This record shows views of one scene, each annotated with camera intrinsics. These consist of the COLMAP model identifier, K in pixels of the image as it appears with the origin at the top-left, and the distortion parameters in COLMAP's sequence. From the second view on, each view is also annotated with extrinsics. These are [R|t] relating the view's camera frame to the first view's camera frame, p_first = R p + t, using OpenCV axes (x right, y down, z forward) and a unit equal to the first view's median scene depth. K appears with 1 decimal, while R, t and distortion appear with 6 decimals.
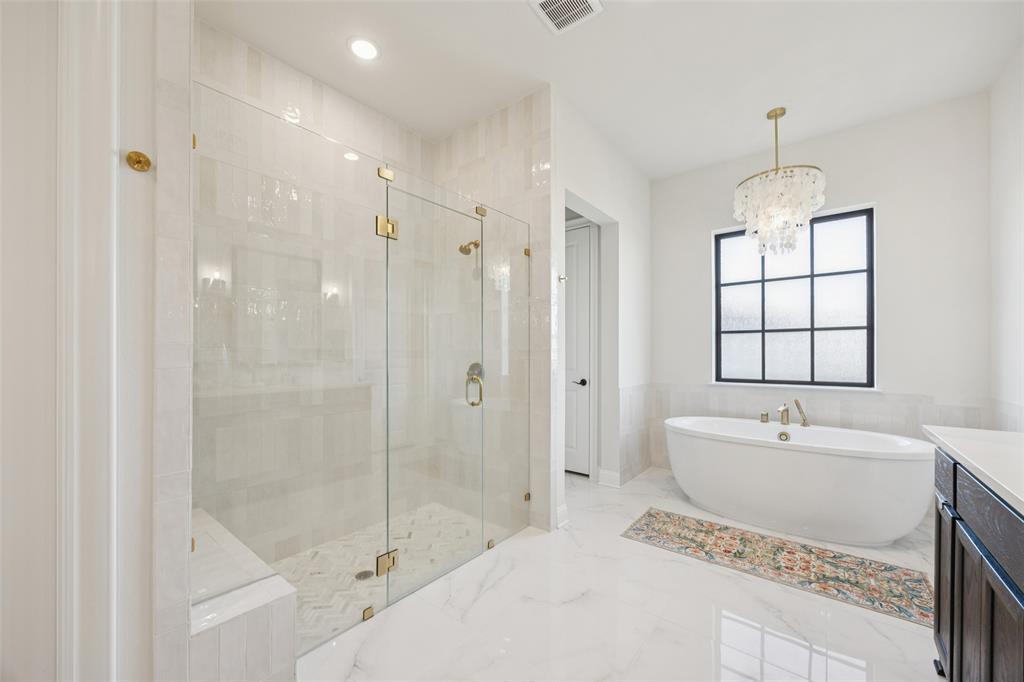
lens RADIAL K [[392.7, 0, 510.5], [0, 392.7, 350.3], [0, 0, 1]] dist [-0.003892, -0.000124]
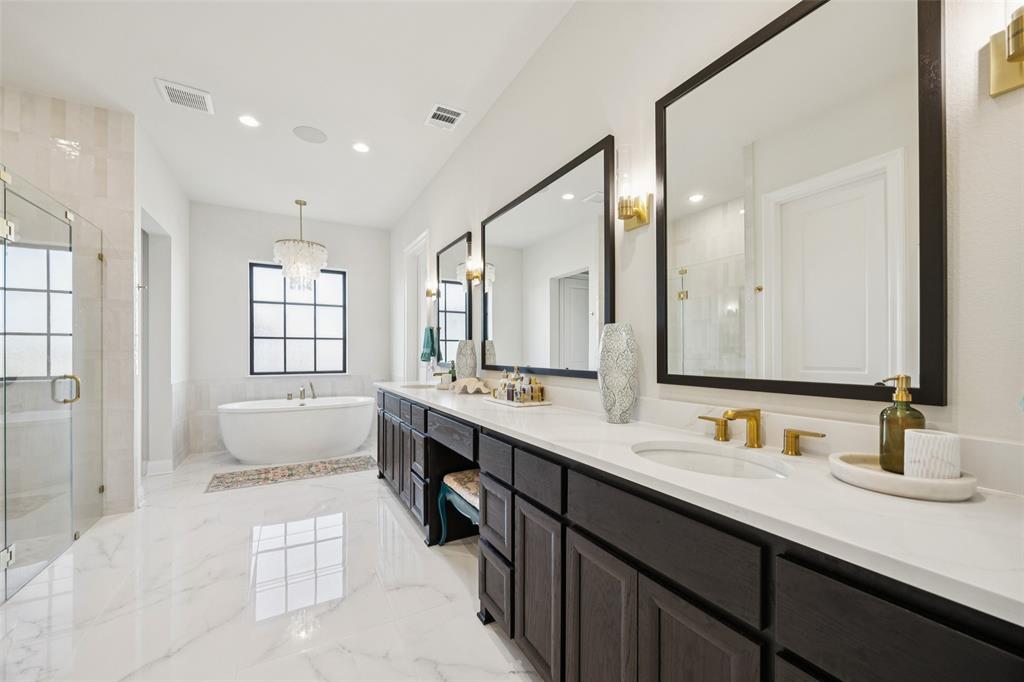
lens RADIAL K [[389.8, 0, 512.7], [0, 389.8, 361.3], [0, 0, 1]] dist [0.000247, 0.000191]
pose [[0.359971, -0.017098, 0.932807, -0.504391], [-0.007545, 0.999746, 0.021237, -0.001208], [-0.932933, -0.014683, 0.359750, -0.383644]]
